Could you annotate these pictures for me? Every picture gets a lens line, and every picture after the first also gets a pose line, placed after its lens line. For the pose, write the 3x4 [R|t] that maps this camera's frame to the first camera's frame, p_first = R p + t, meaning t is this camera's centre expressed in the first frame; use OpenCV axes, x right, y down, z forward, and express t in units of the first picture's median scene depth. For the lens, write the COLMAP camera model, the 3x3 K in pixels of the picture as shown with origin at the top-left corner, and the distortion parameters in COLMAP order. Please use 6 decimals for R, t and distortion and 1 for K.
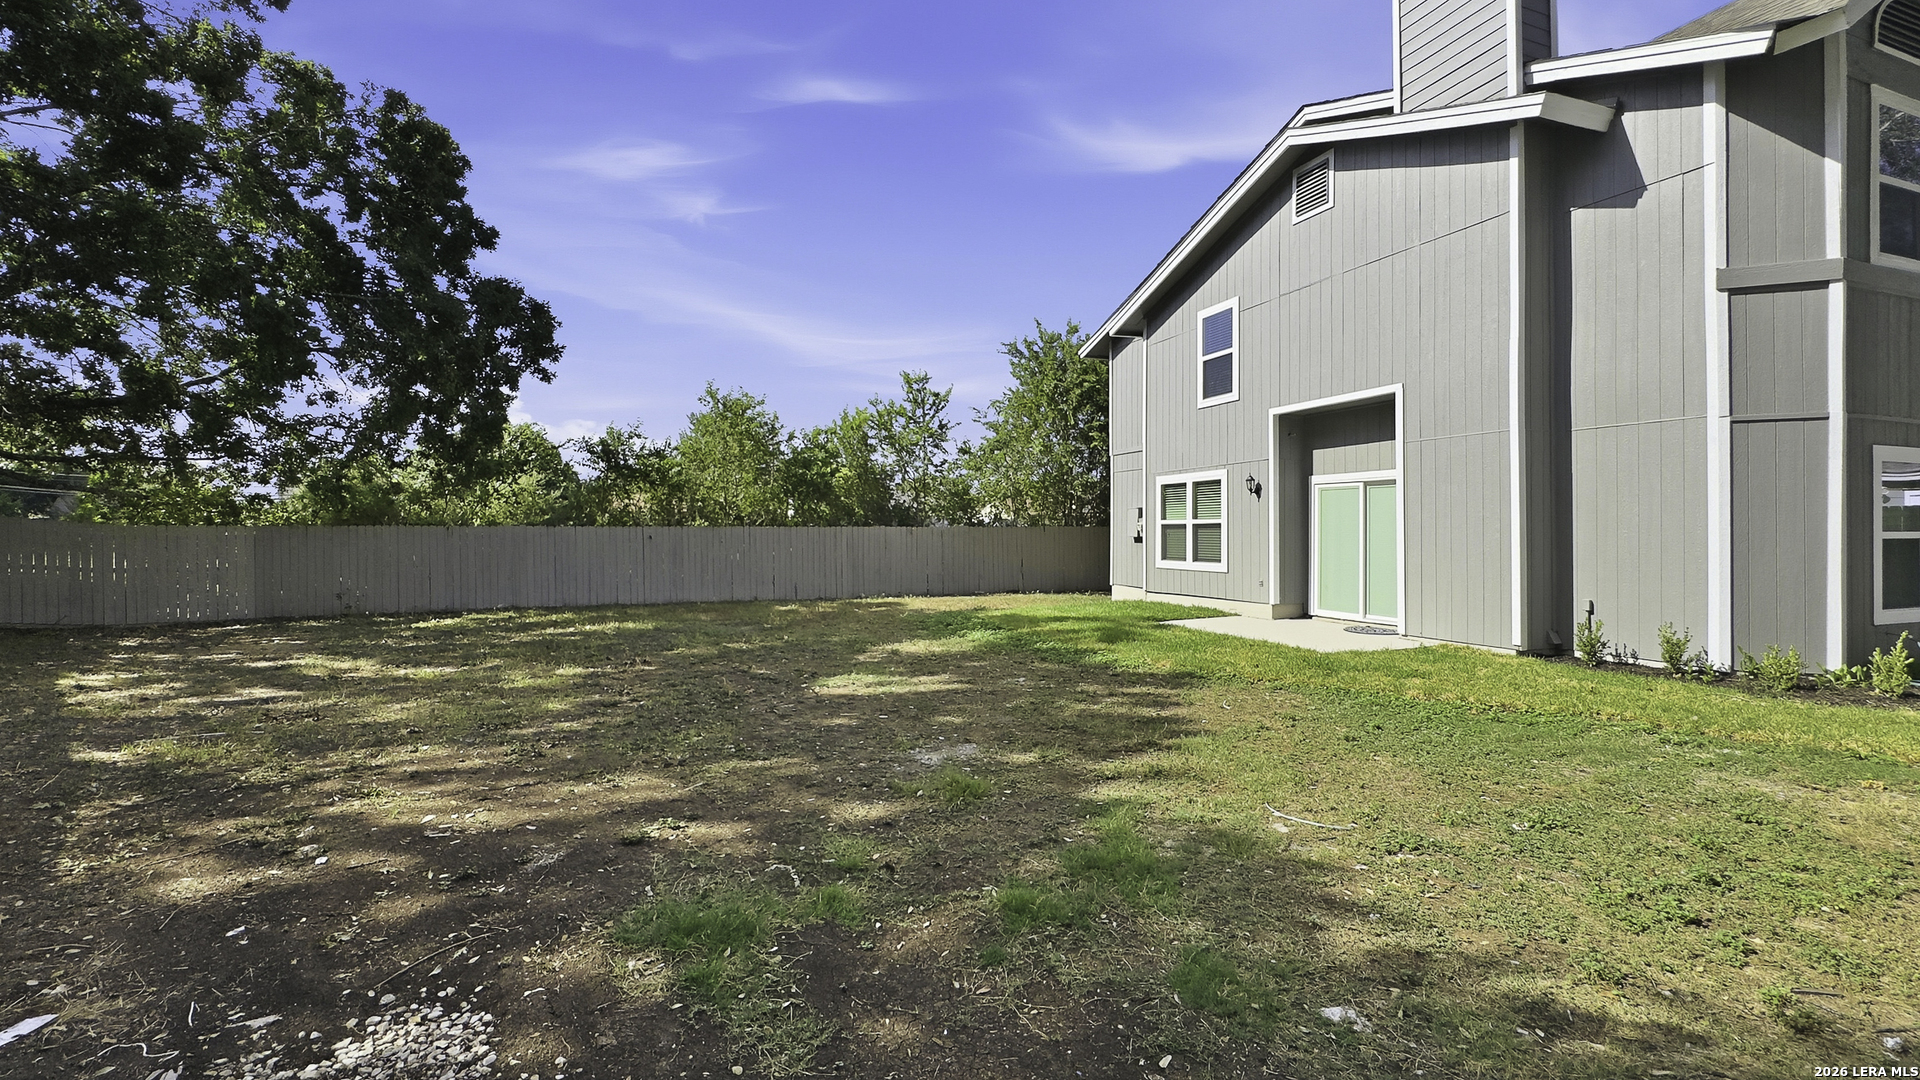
lens RADIAL K [[835.7, 0, 950.2], [0, 835.7, 528.2], [0, 0, 1]] dist [-0.000487, 0.000100]
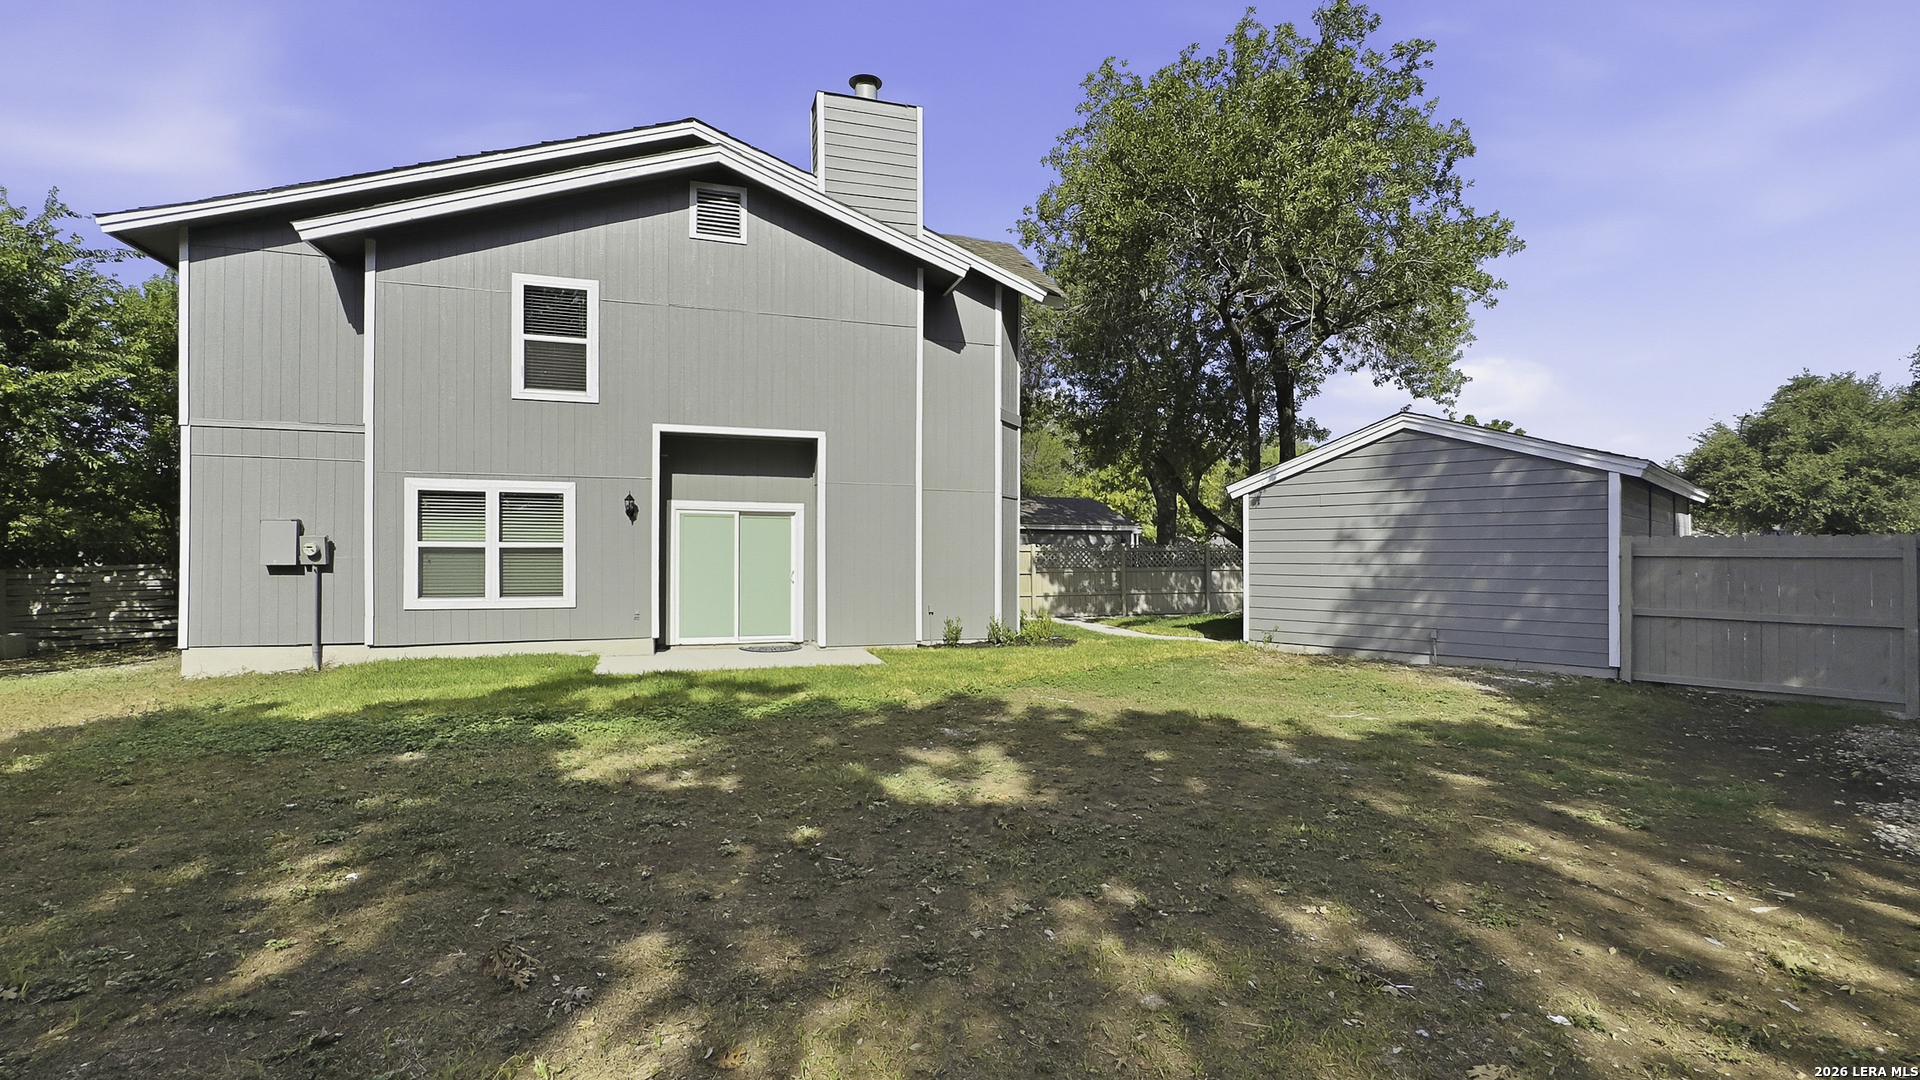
lens RADIAL K [[872.1, 0, 938.2], [0, 872.1, 544.6], [0, 0, 1]] dist [-0.000643, -0.000294]
pose [[0.032071, 0.005555, 0.999470, -0.525276], [-0.010148, 0.999935, -0.005232, -0.008340], [-0.999434, -0.009975, 0.032125, 0.620304]]
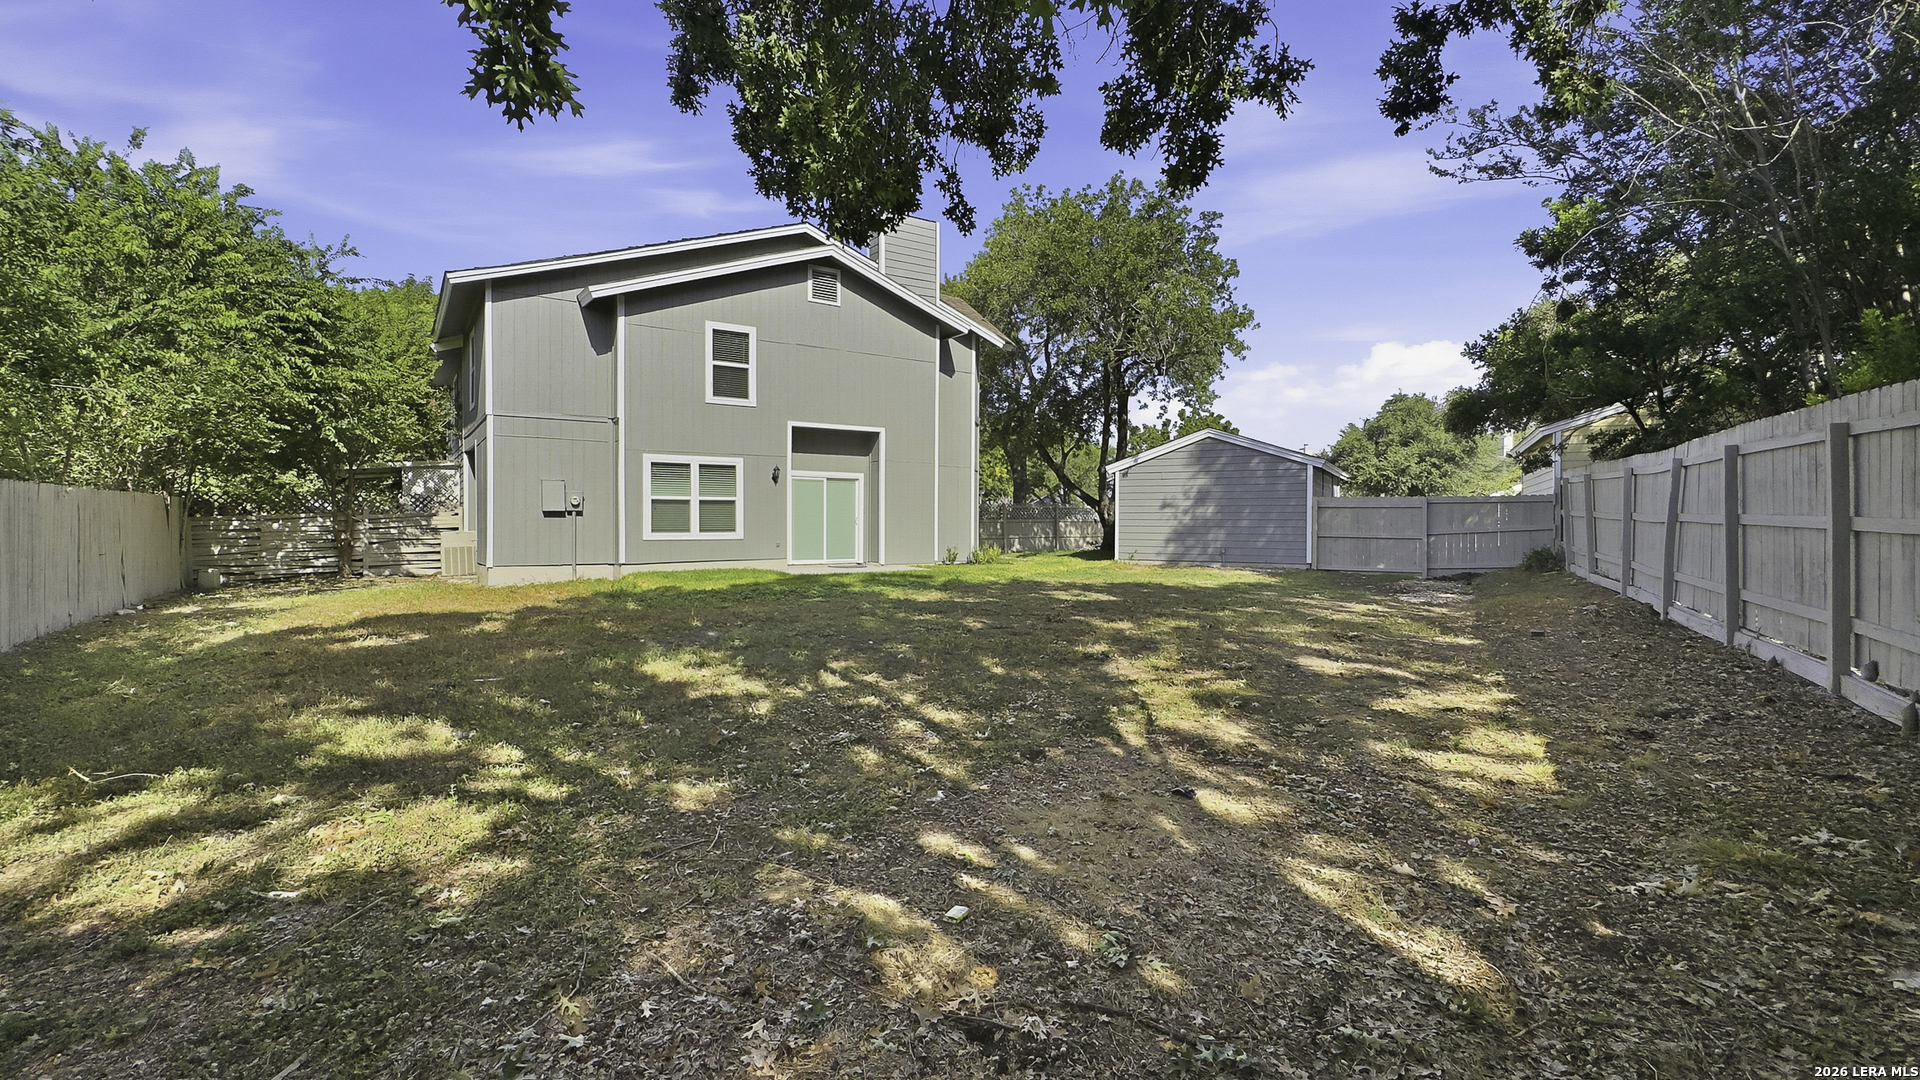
lens RADIAL K [[835.7, 0, 950.2], [0, 835.7, 528.2], [0, 0, 1]] dist [-0.000487, 0.000100]
pose [[-0.251255, -0.017353, 0.967765, -0.995788], [-0.010685, 0.999828, 0.015154, 0.013703], [-0.967862, -0.006533, -0.251397, 1.026143]]
